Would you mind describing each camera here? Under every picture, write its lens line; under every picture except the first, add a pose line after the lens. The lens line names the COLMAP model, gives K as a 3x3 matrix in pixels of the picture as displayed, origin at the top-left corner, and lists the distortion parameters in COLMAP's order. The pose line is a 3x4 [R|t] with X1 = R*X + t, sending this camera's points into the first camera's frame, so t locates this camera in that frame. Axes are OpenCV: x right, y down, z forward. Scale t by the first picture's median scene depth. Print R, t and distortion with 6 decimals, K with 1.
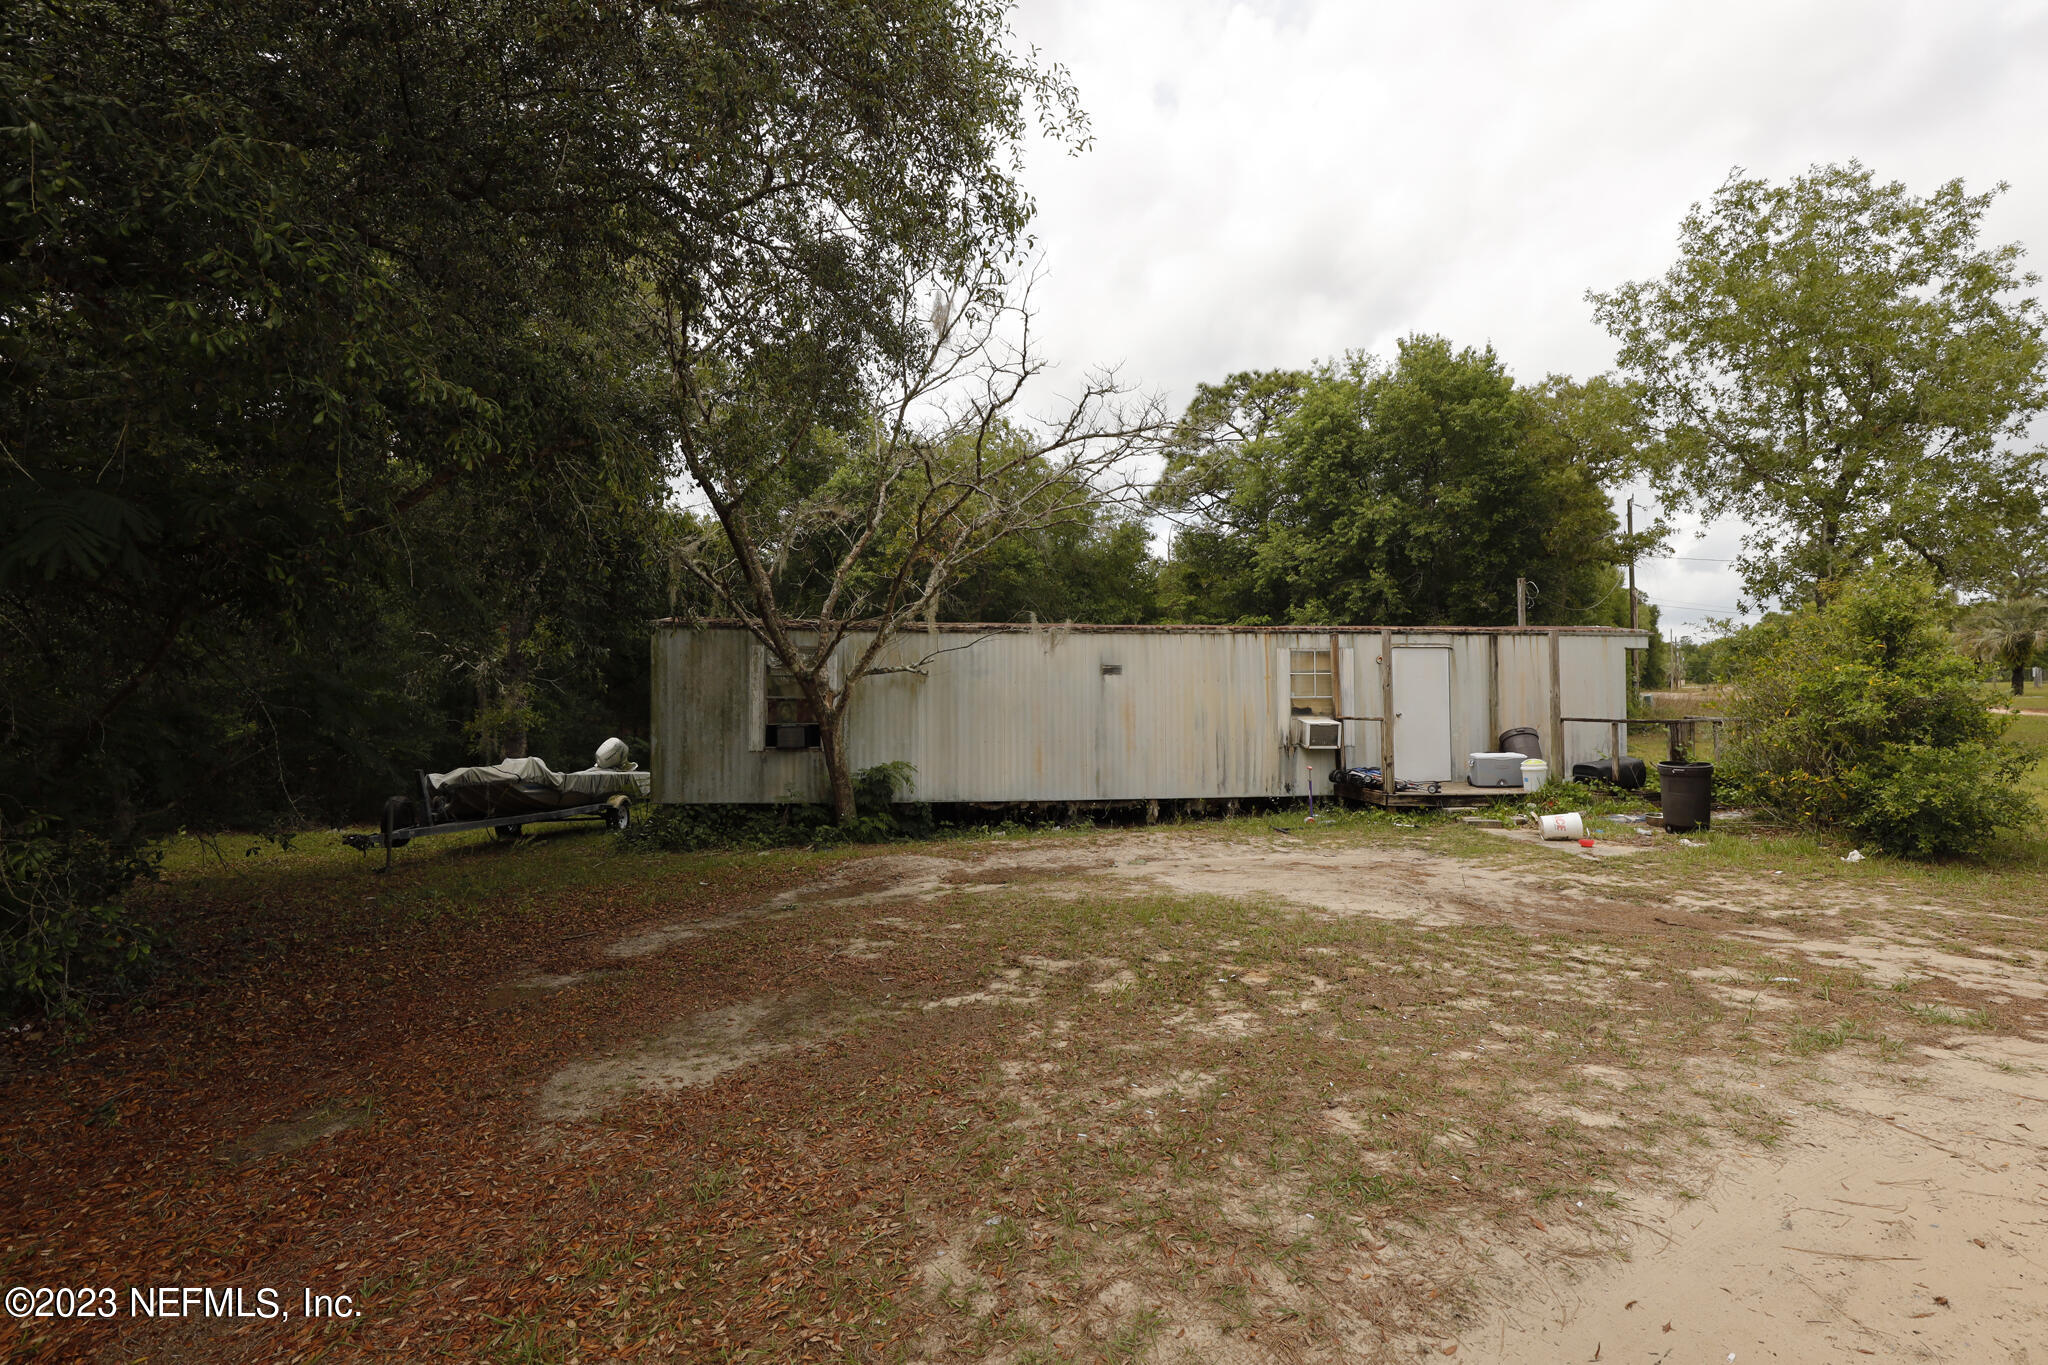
lens RADIAL K [[940.0, 0, 1033.8], [0, 940.0, 687.7], [0, 0, 1]] dist [0.020461, -0.002201]
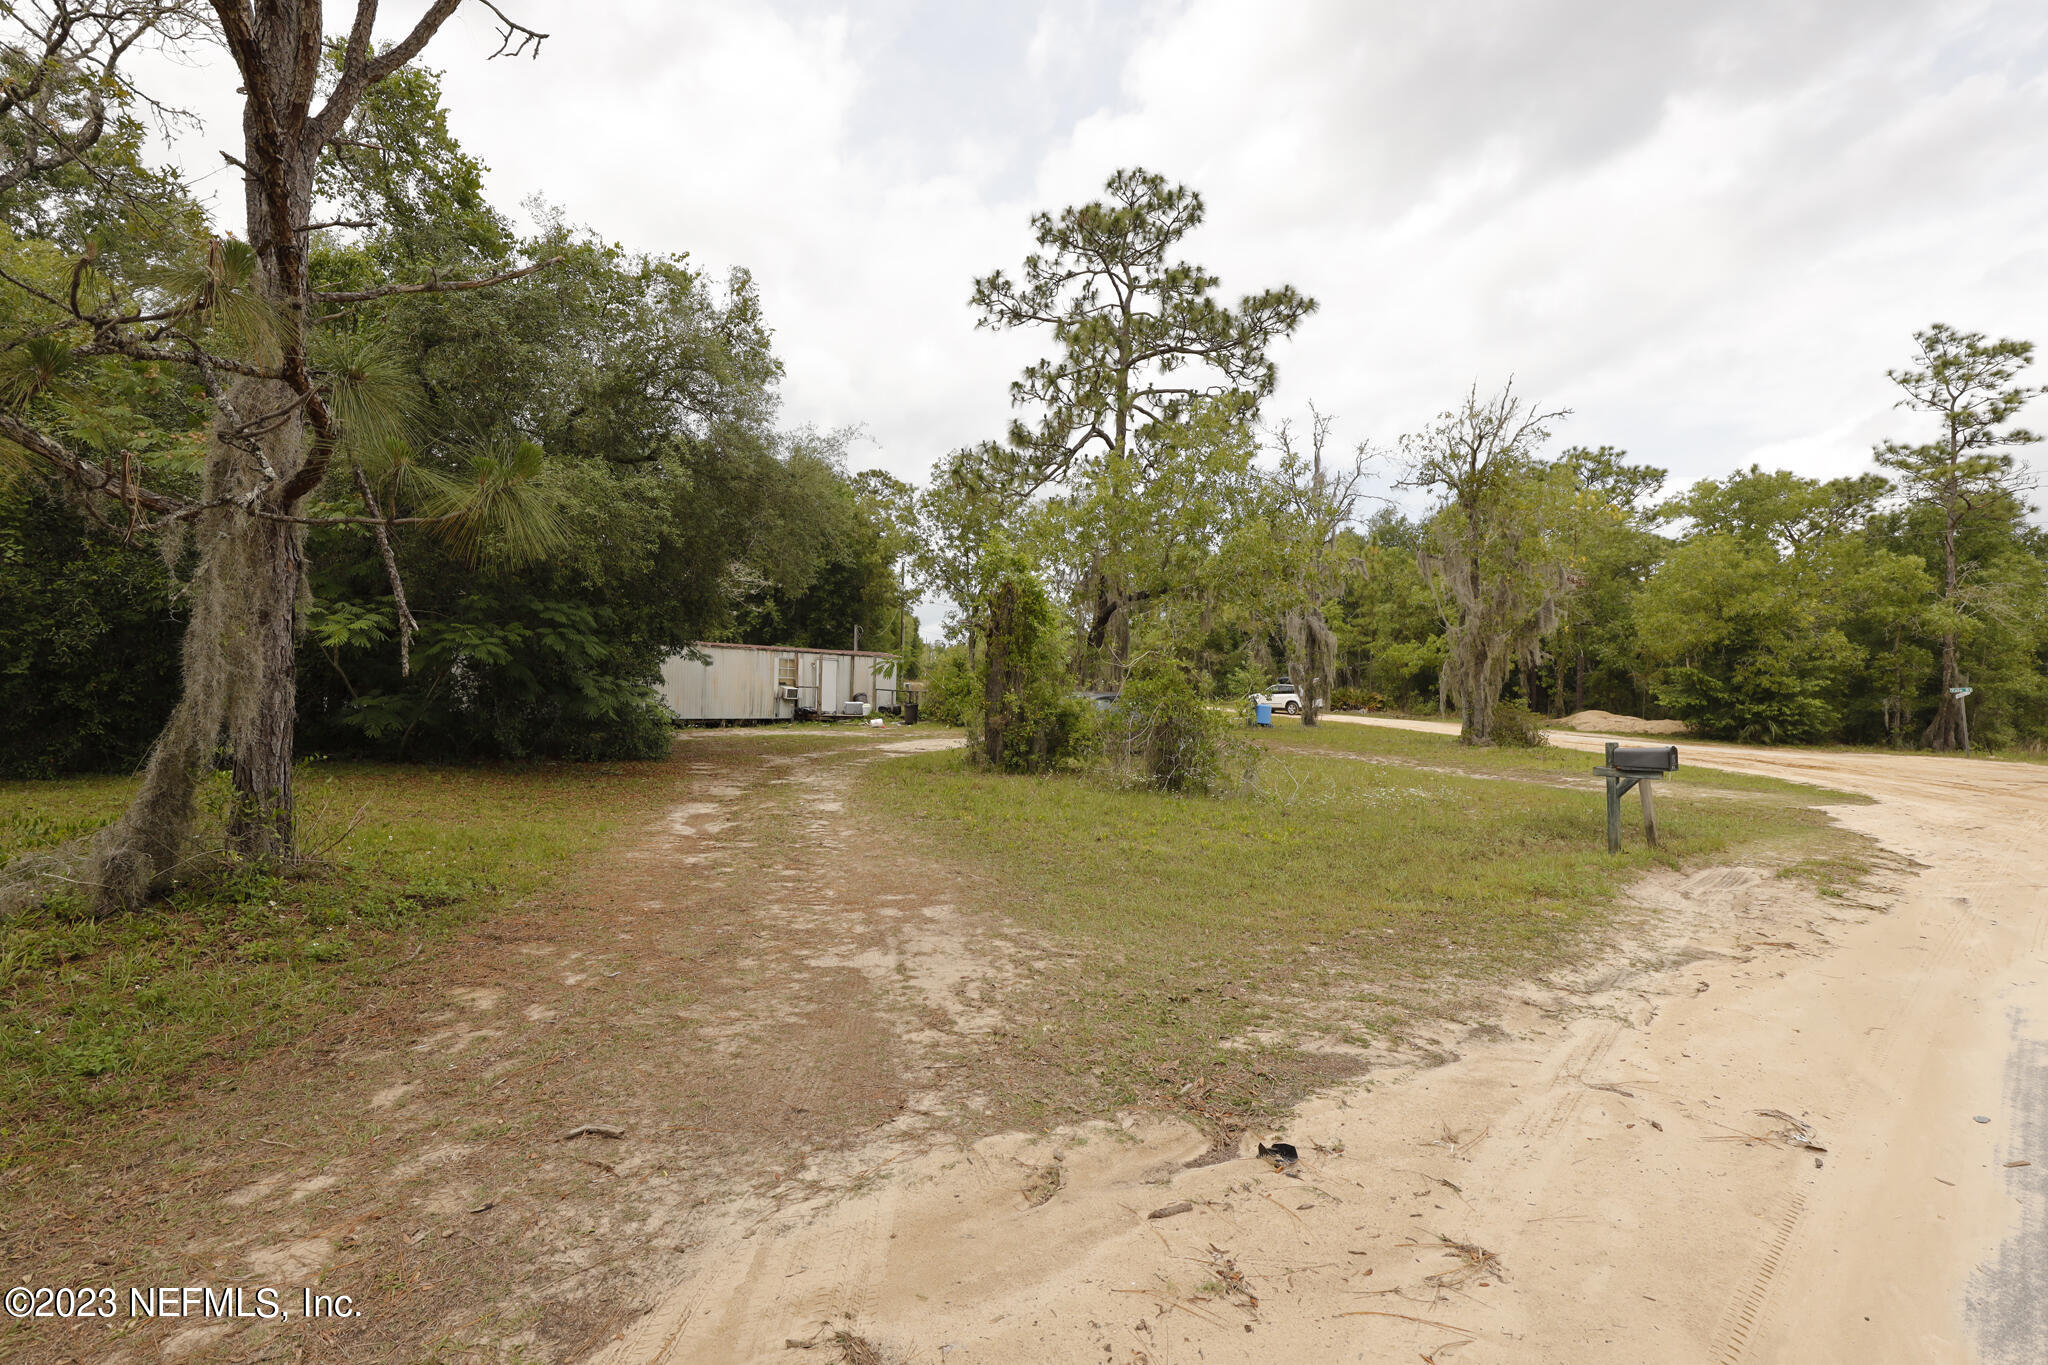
lens RADIAL K [[940.0, 0, 1025.3], [0, 940.0, 683.8], [0, 0, 1]] dist [0.020461, -0.002201]
pose [[0.770846, 0.029759, 0.636326, -1.361609], [-0.038006, 0.999277, -0.000693, 0.005071], [-0.635887, -0.023650, 0.771420, -2.224850]]
